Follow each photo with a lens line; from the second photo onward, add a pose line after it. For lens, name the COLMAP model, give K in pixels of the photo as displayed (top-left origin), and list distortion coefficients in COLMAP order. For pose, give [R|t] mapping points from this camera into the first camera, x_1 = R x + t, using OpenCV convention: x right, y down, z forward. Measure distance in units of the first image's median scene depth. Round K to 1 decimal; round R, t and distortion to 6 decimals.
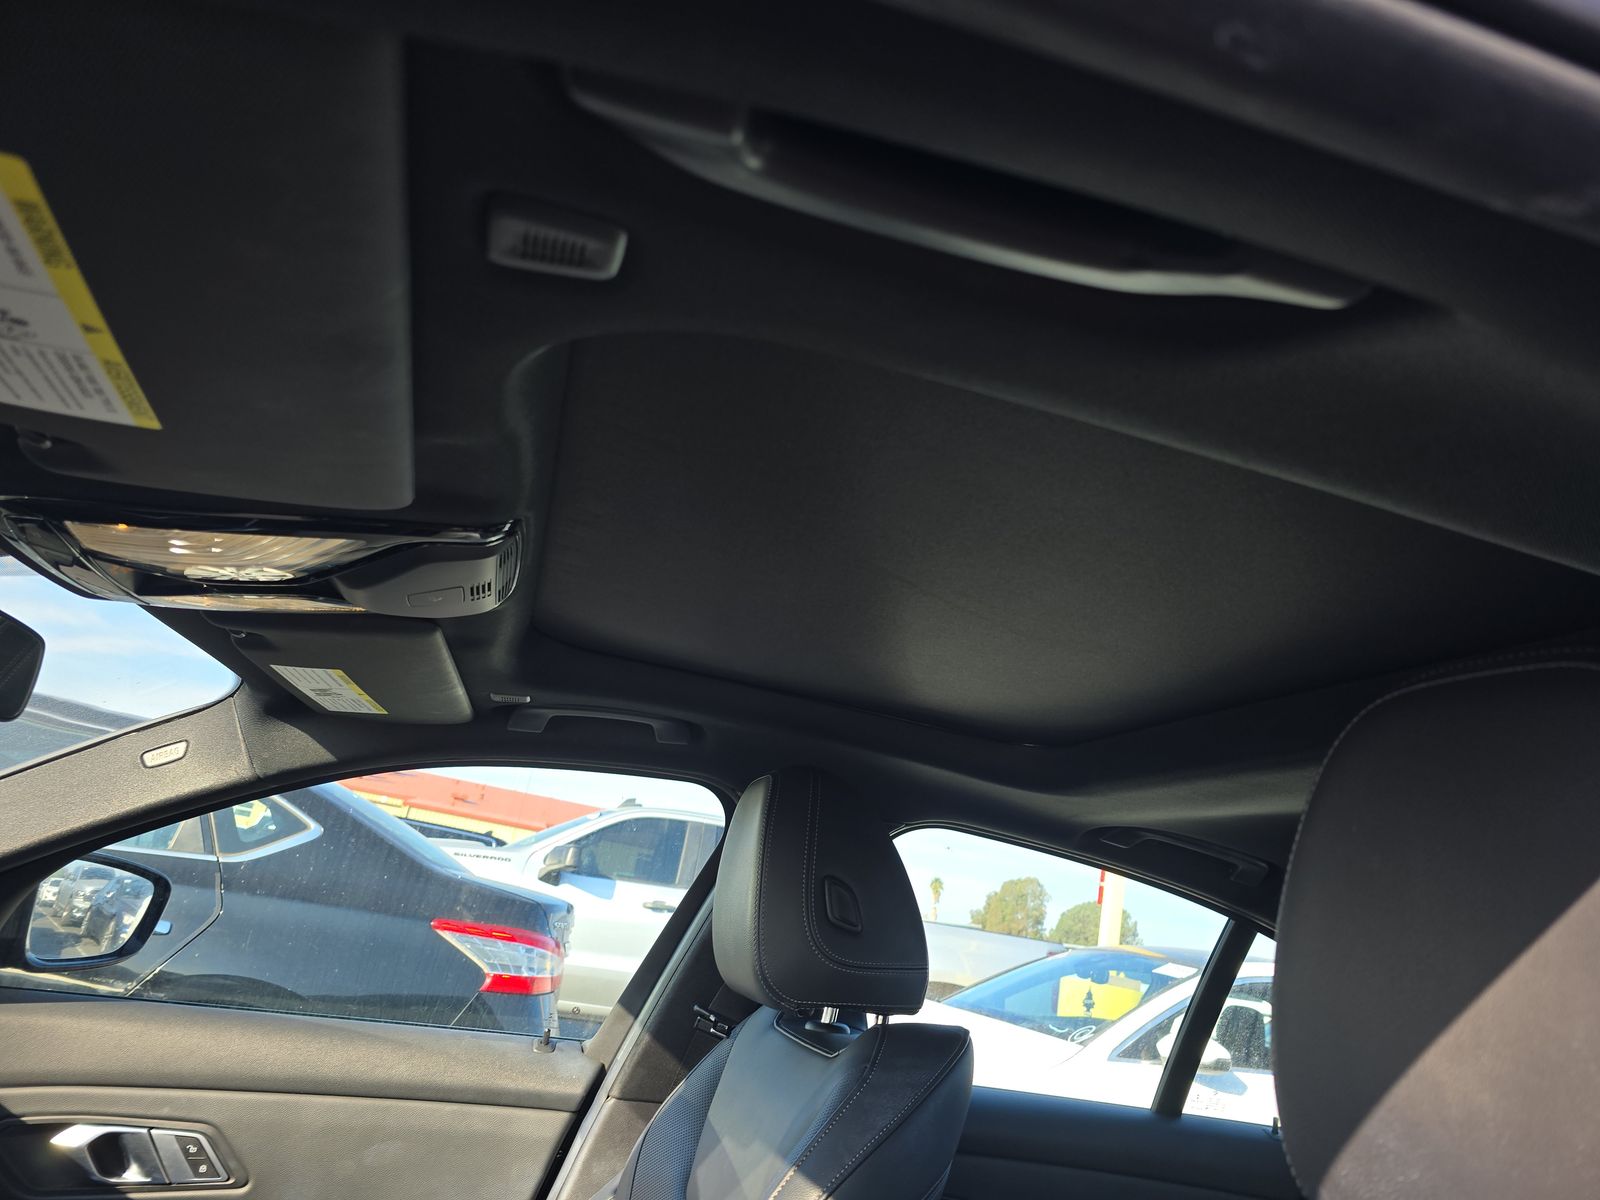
lens RADIAL K [[1076.9, 0, 807.9], [0, 1076.9, 595.4], [0, 0, 1]] dist [0.033823, -0.028510]
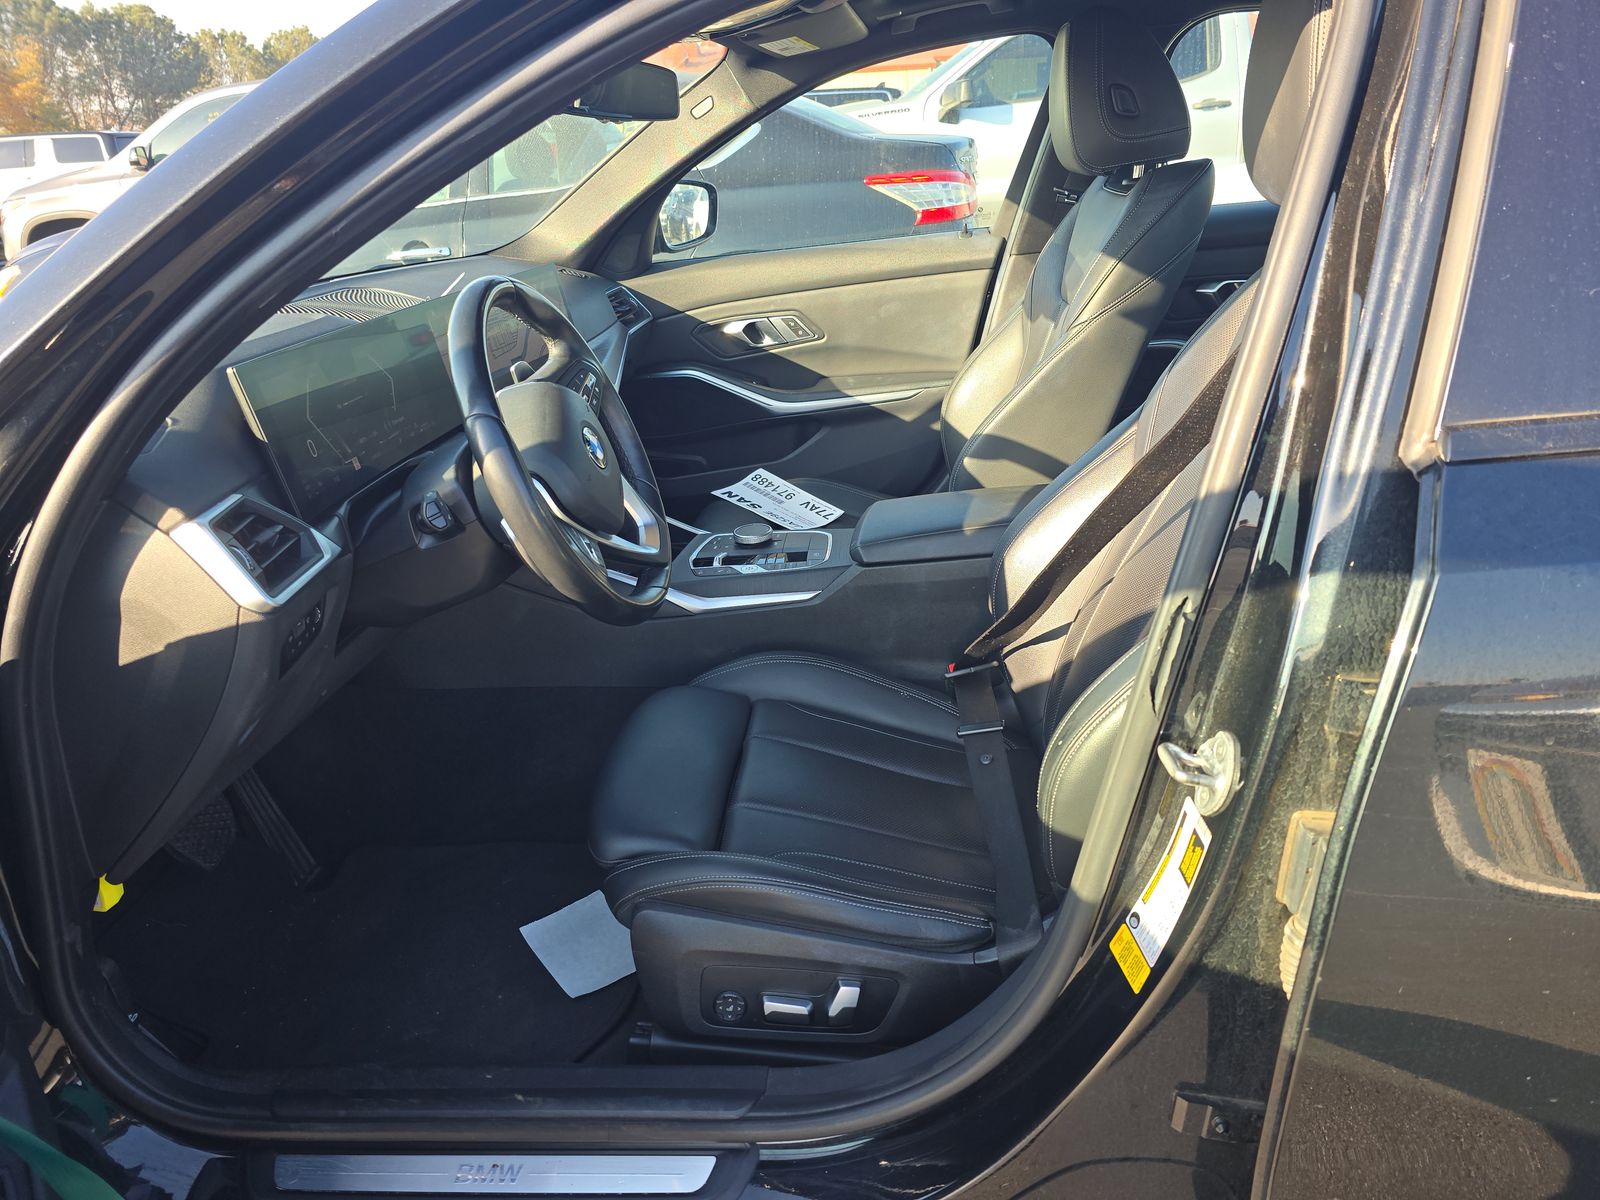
lens RADIAL K [[1076.9, 0, 811.5], [0, 1076.9, 603.3], [0, 0, 1]] dist [0.033823, -0.028510]
pose [[0.914338, -0.070906, -0.398696, 0.149561], [0.309205, 0.758005, 0.574300, -0.159947], [0.261492, -0.648384, 0.714997, -0.562521]]
